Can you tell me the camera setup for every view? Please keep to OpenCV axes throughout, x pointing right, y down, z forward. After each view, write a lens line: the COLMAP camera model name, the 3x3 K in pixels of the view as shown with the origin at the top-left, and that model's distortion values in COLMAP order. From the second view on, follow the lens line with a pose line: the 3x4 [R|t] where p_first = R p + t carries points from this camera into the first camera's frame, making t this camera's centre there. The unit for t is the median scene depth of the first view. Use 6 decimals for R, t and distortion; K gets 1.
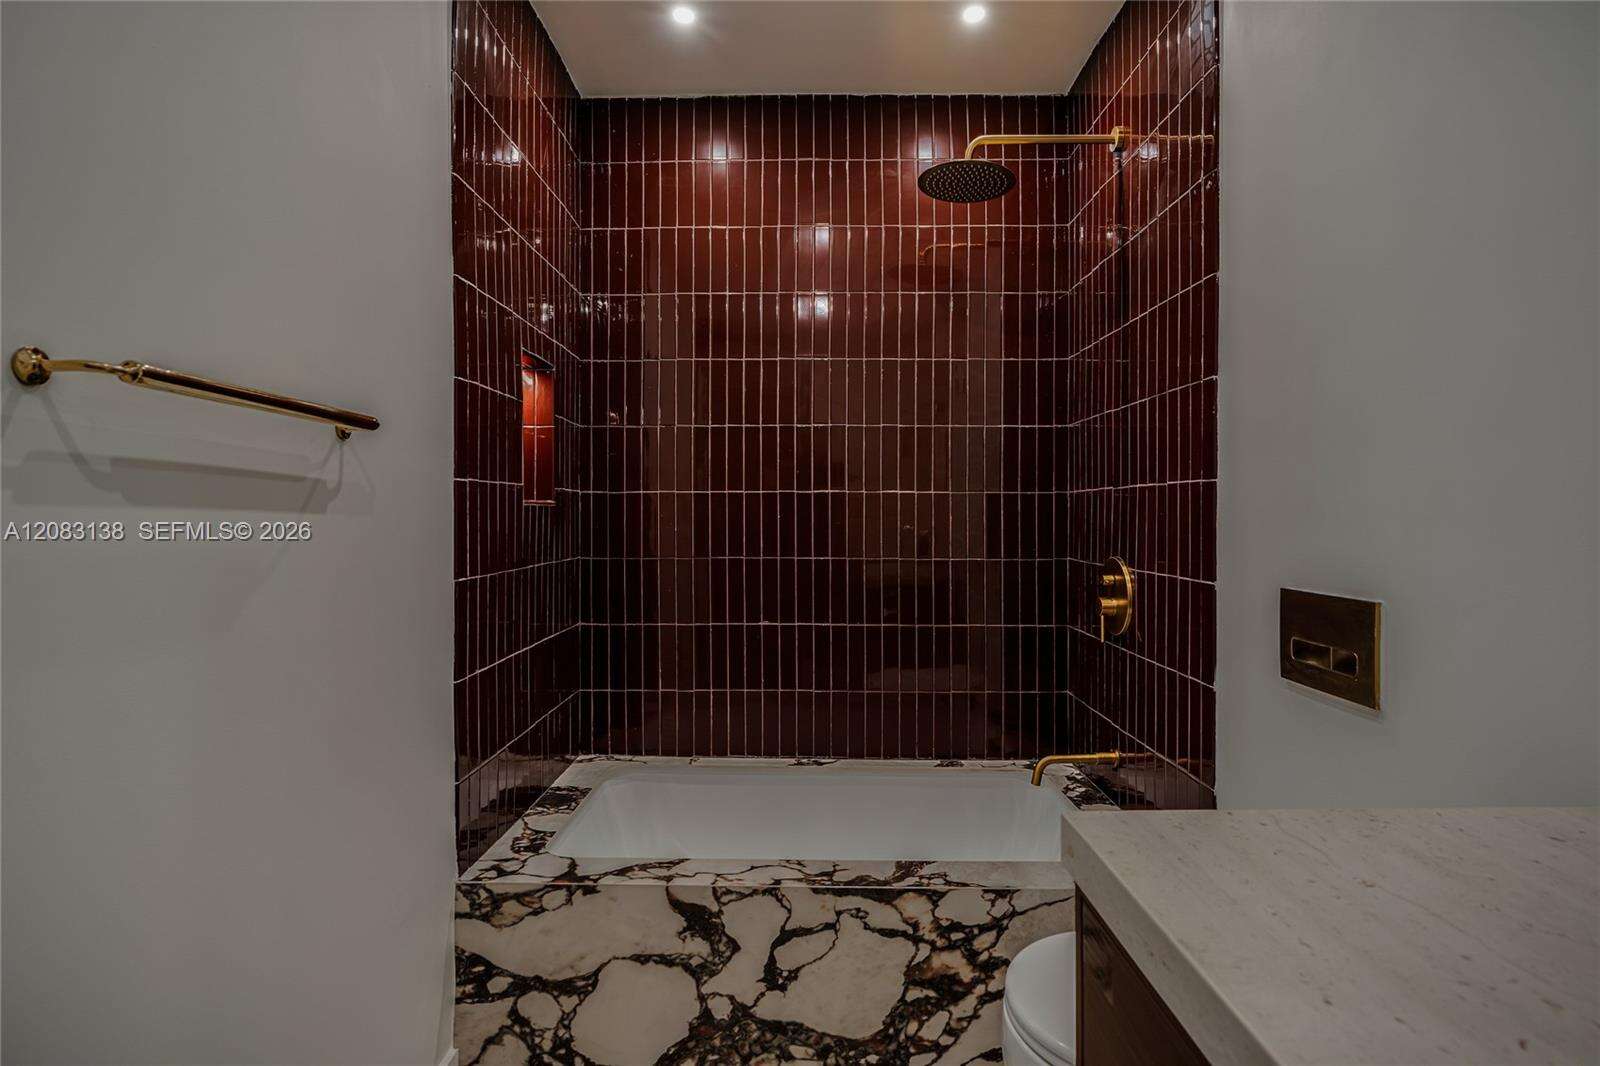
lens RADIAL K [[830.7, 0, 800.6], [0, 830.7, 518.2], [0, 0, 1]] dist [-0.000609, -0.001640]
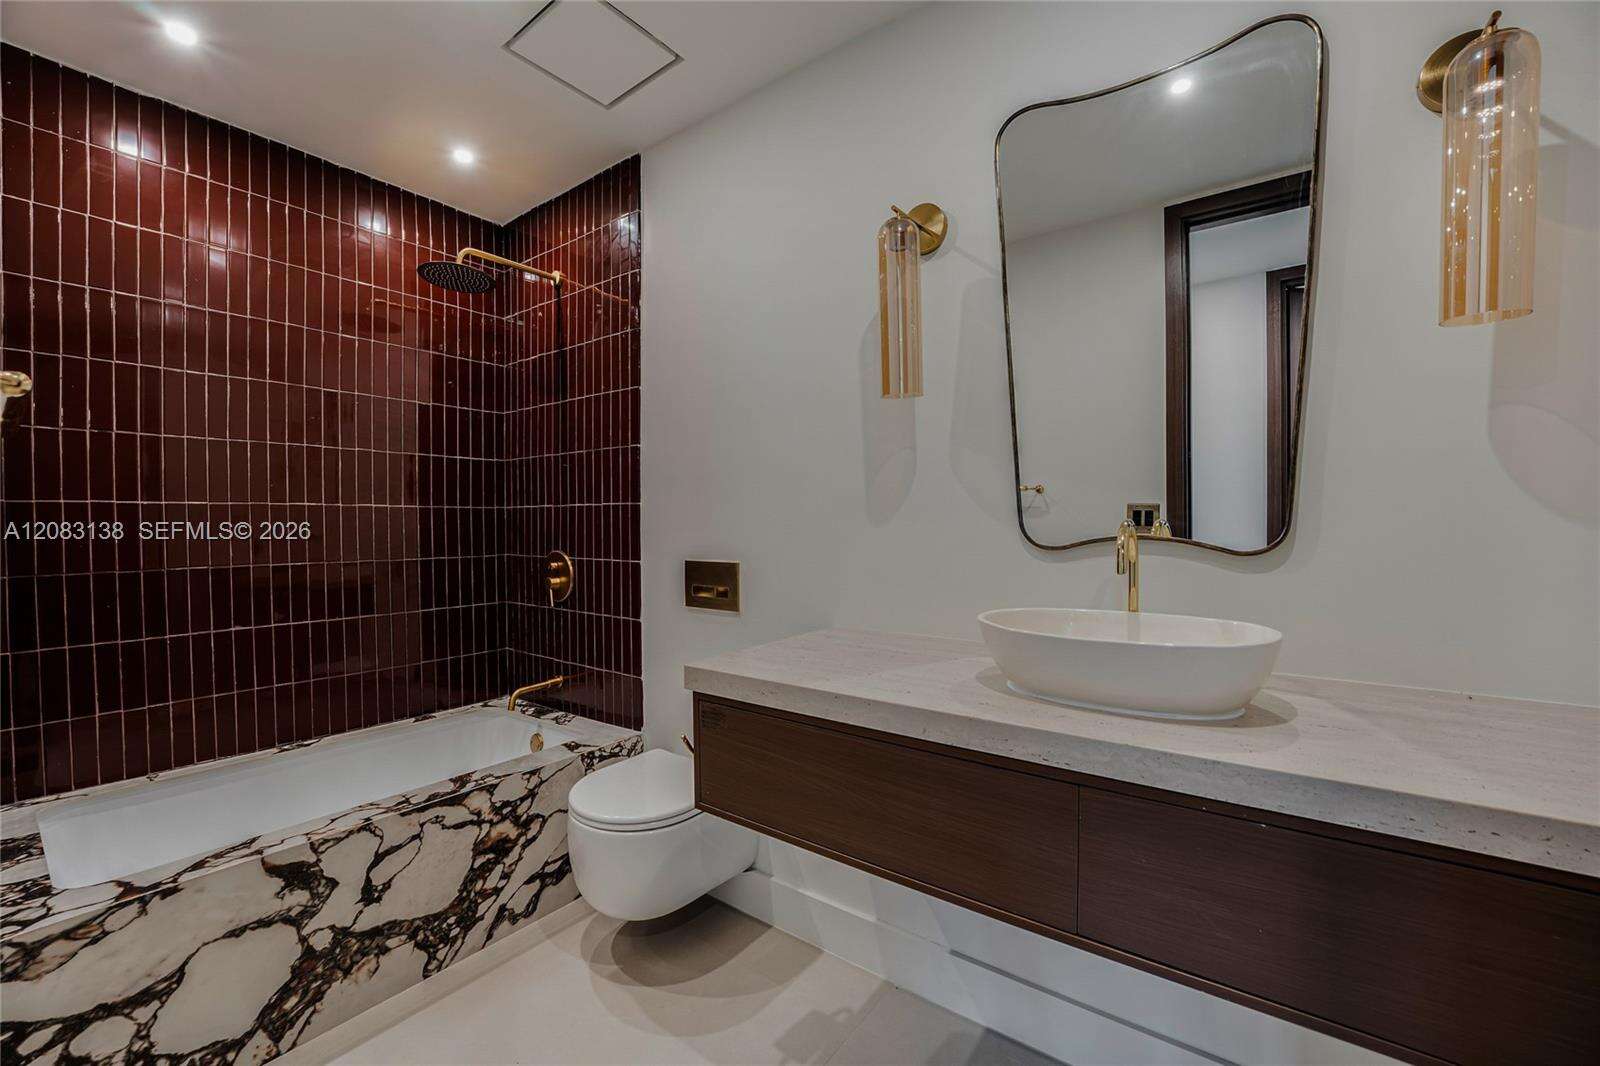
lens RADIAL K [[658.8, 0, 799.1], [0, 658.8, 529.1], [0, 0, 1]] dist [-0.000629, 0.001974]
pose [[0.594977, -0.015169, 0.803600, -0.433272], [0.011379, 0.999881, 0.010448, -0.001350], [-0.803662, 0.002928, 0.595079, -0.112507]]
